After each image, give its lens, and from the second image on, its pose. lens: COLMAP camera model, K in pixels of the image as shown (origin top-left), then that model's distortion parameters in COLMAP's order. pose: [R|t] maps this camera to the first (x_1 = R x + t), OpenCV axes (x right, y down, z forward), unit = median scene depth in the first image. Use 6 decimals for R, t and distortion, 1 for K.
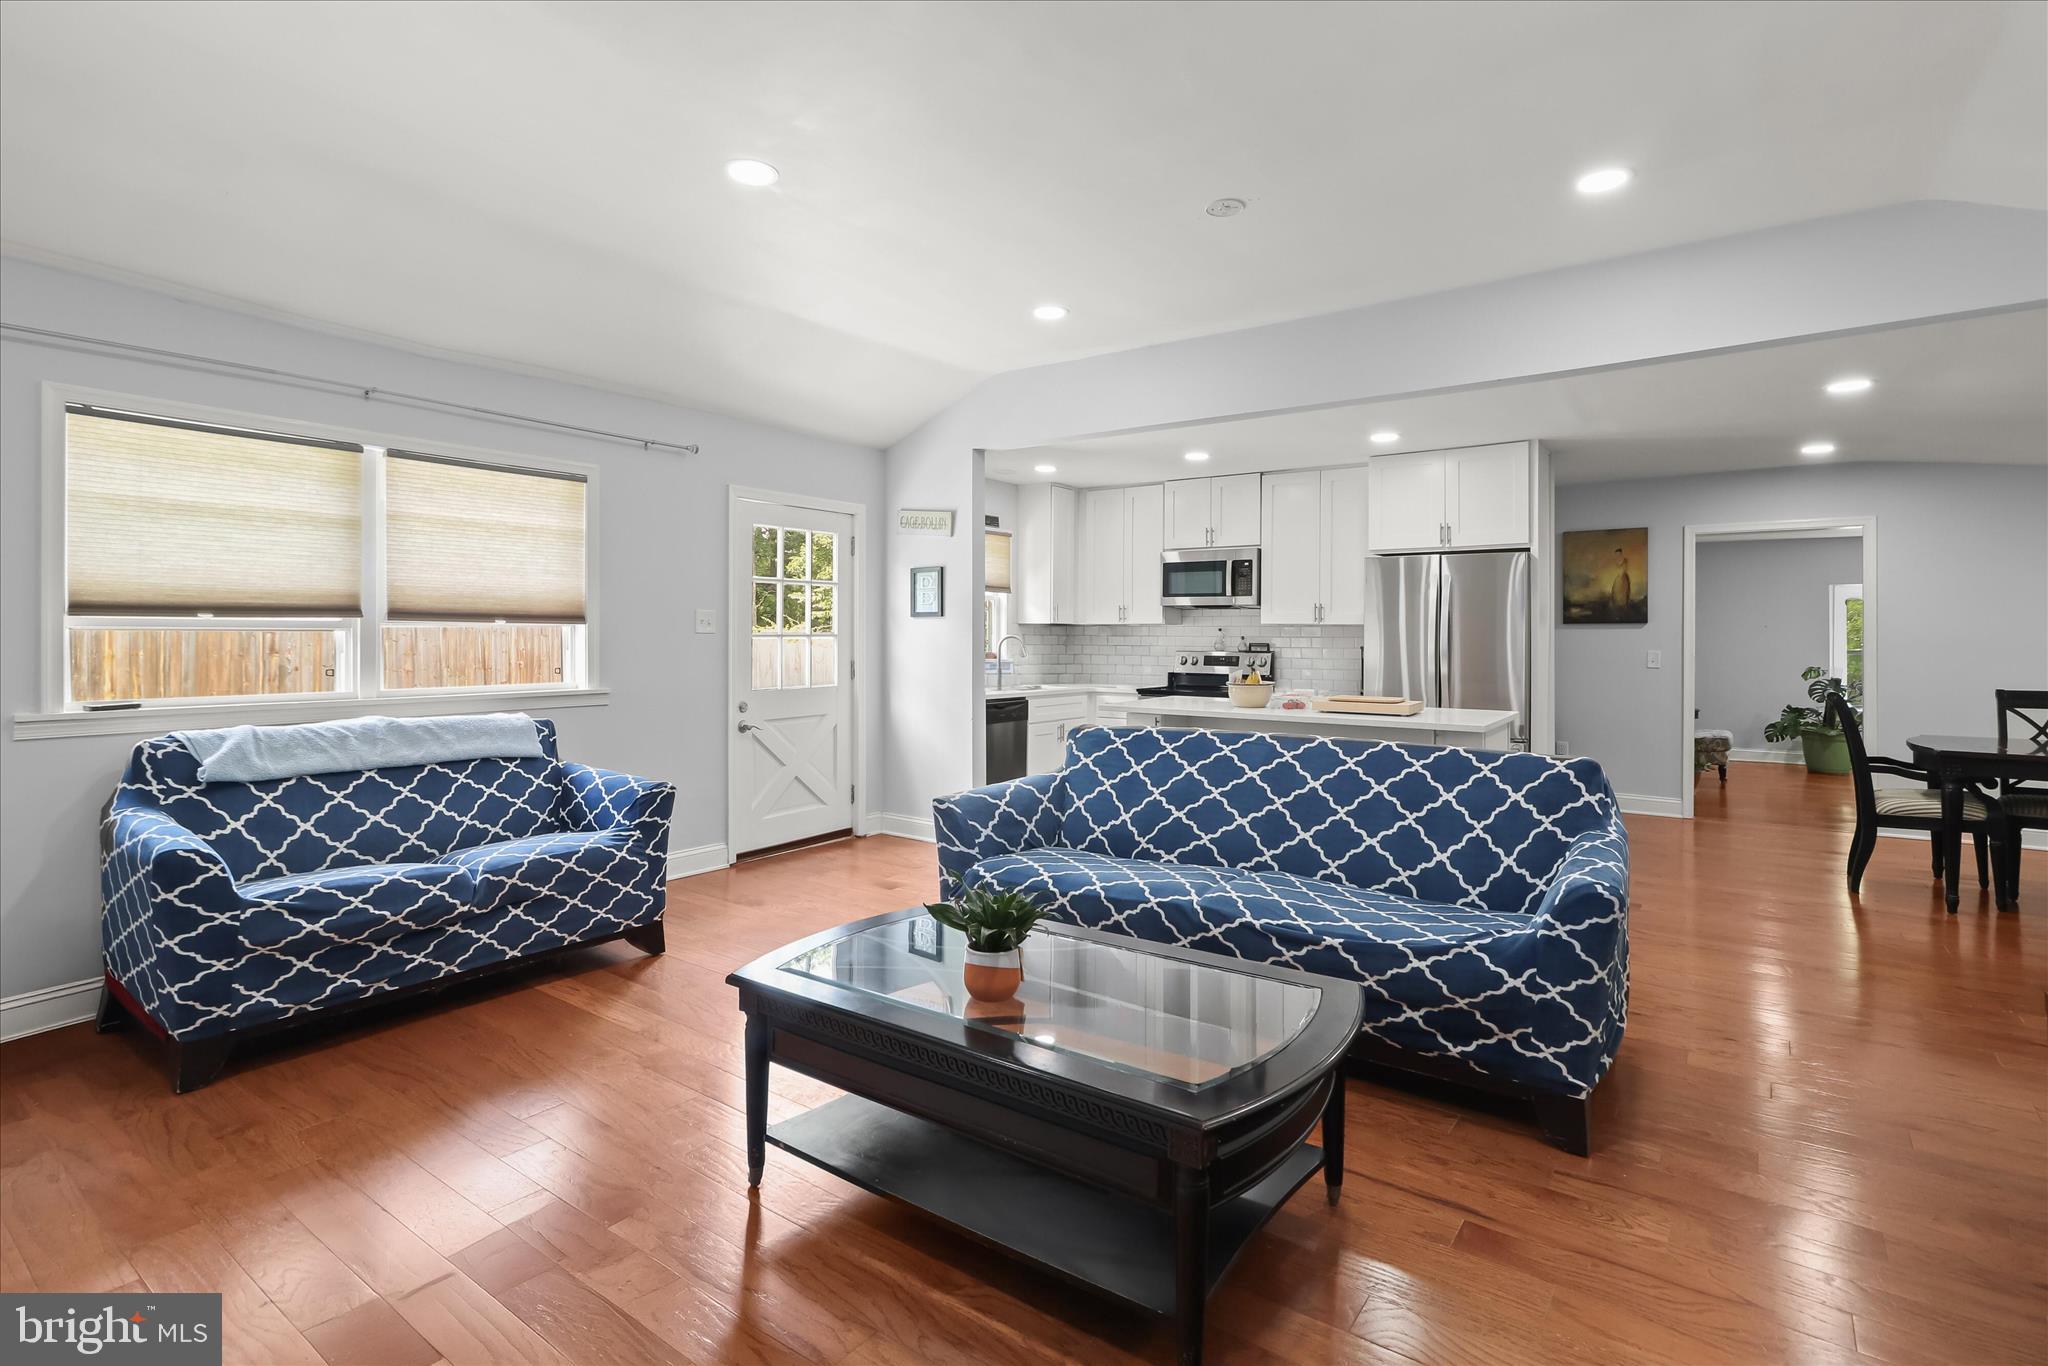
lens RADIAL K [[960.6, 0, 1039.2], [0, 960.6, 635.0], [0, 0, 1]] dist [0.008218, 0.000187]
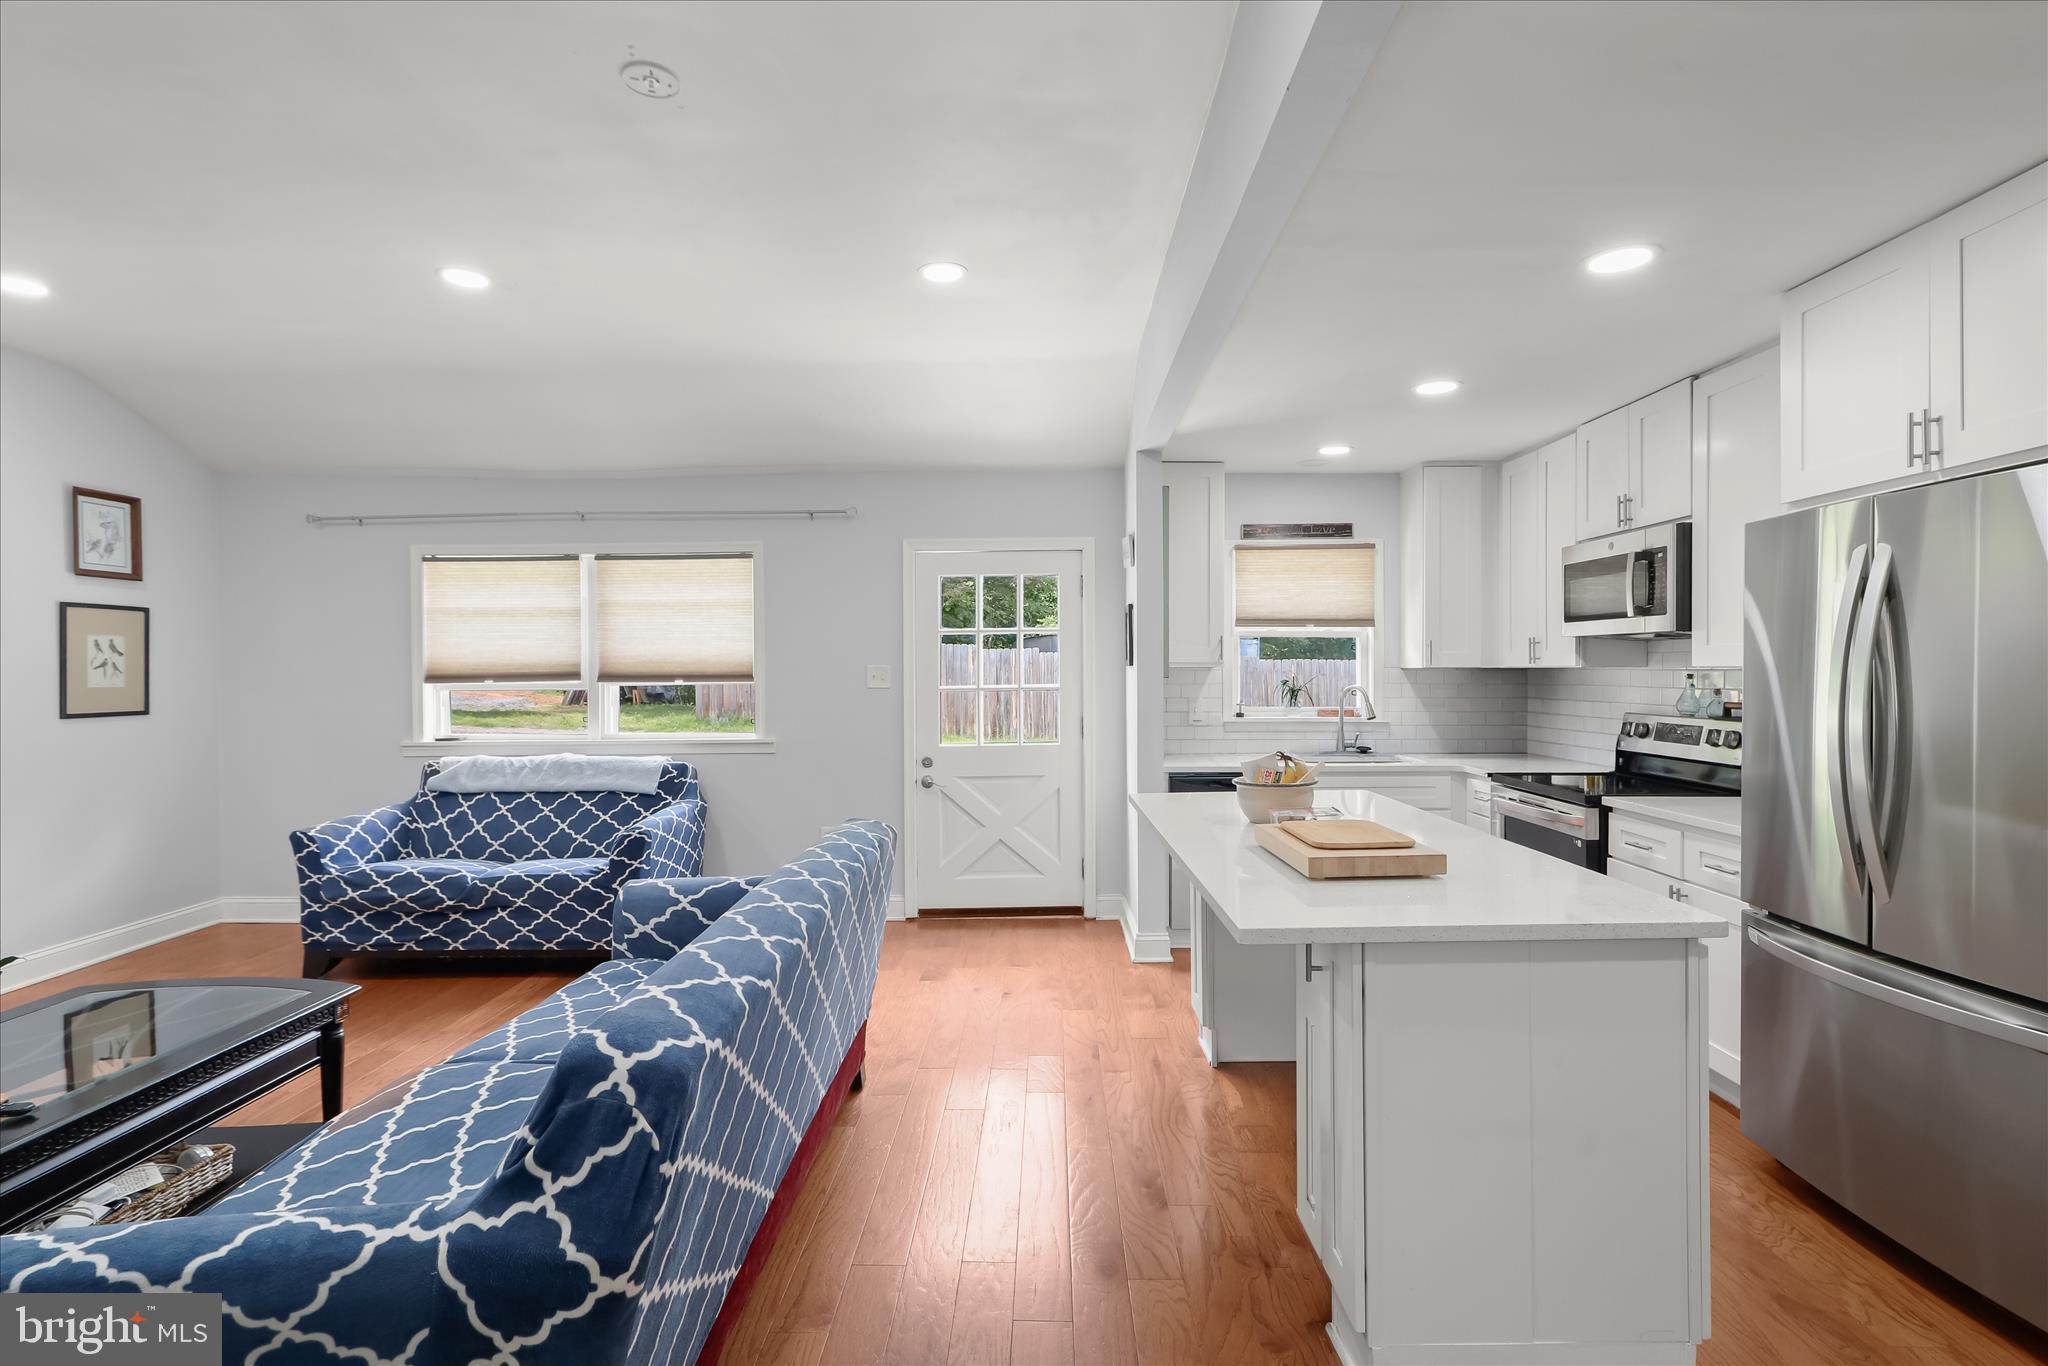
lens RADIAL K [[969.2, 0, 1024.0], [0, 969.2, 683.0], [0, 0, 1]] dist [0.001972, 0.000263]
pose [[0.590450, 0.000183, -0.807075, 0.829184], [0.010760, 0.999909, 0.008099, -0.020151], [0.807003, -0.013466, 0.590394, 0.736844]]
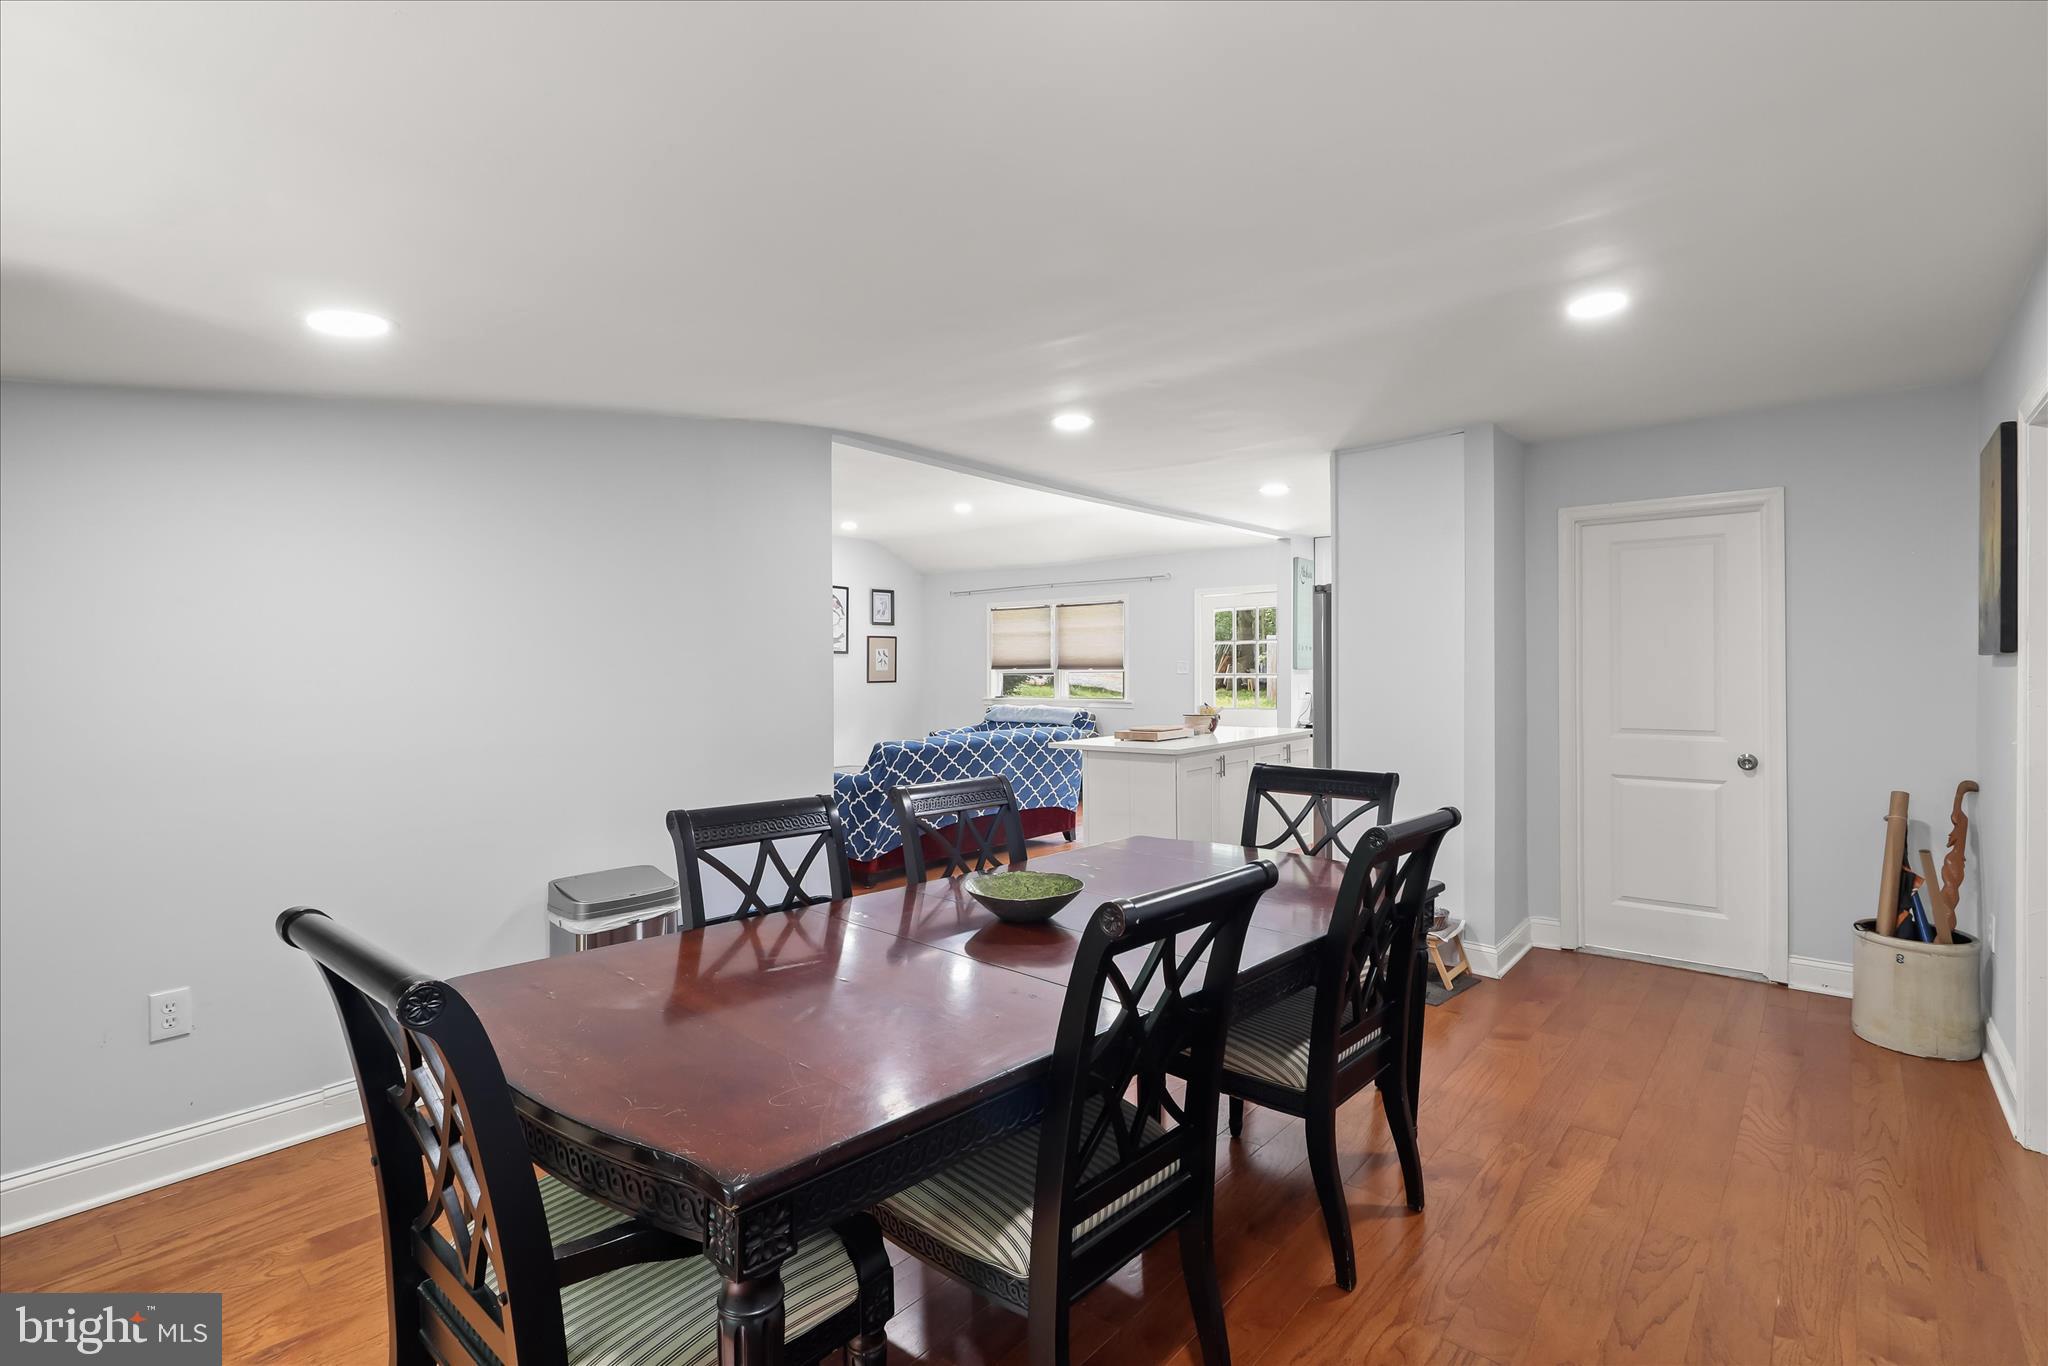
lens RADIAL K [[942.0, 0, 1052.2], [0, 942.0, 666.9], [0, 0, 1]] dist [0.000413, 0.000025]
pose [[-0.033123, 0.000852, -0.999451, 2.054885], [0.006880, 0.999976, 0.000625, -0.026153], [0.999428, -0.006856, -0.033128, 1.156498]]
